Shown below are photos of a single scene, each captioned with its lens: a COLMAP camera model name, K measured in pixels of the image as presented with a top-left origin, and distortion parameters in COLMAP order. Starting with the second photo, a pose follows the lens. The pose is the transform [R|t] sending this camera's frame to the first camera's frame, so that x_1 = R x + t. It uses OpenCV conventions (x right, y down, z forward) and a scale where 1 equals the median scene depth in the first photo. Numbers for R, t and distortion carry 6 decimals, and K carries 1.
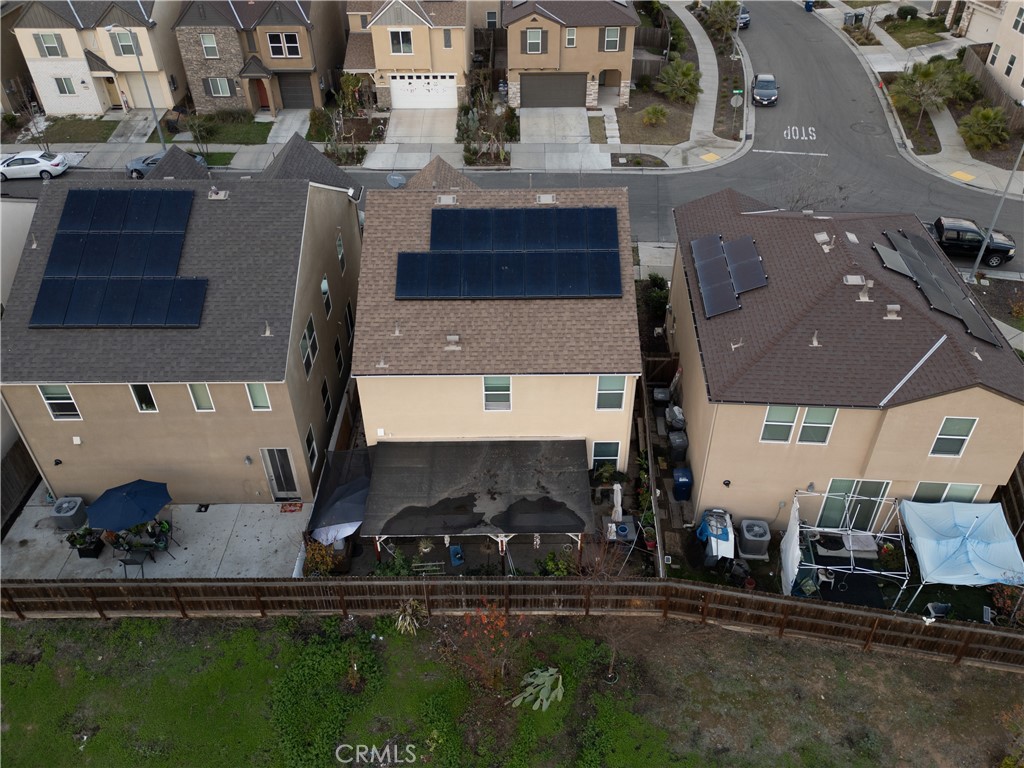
lens RADIAL K [[799.8, 0, 512.0], [0, 799.8, 384.0], [0, 0, 1]] dist [0.062879, -0.052694]
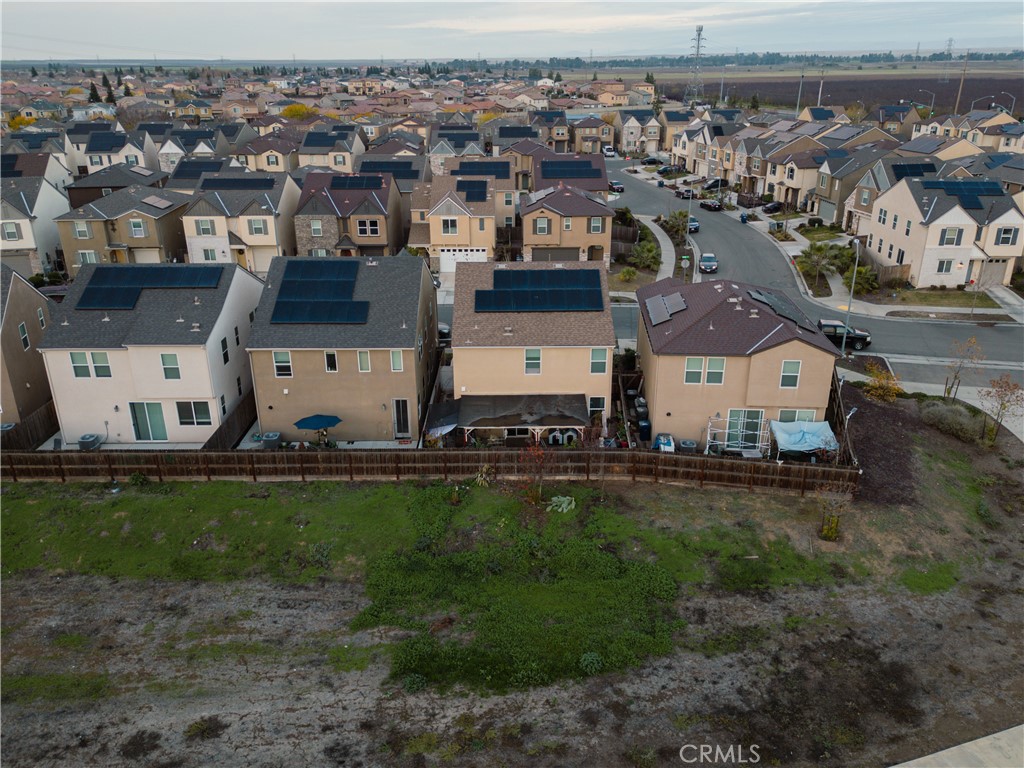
lens RADIAL K [[796.3, 0, 512.0], [0, 796.3, 384.0], [0, 0, 1]] dist [0.107212, -0.179266]
pose [[0.999986, 0.002118, 0.004866, -0.065622], [-0.000681, 0.960562, -0.278064, 0.487762], [-0.005263, 0.278057, 0.960550, -0.583132]]
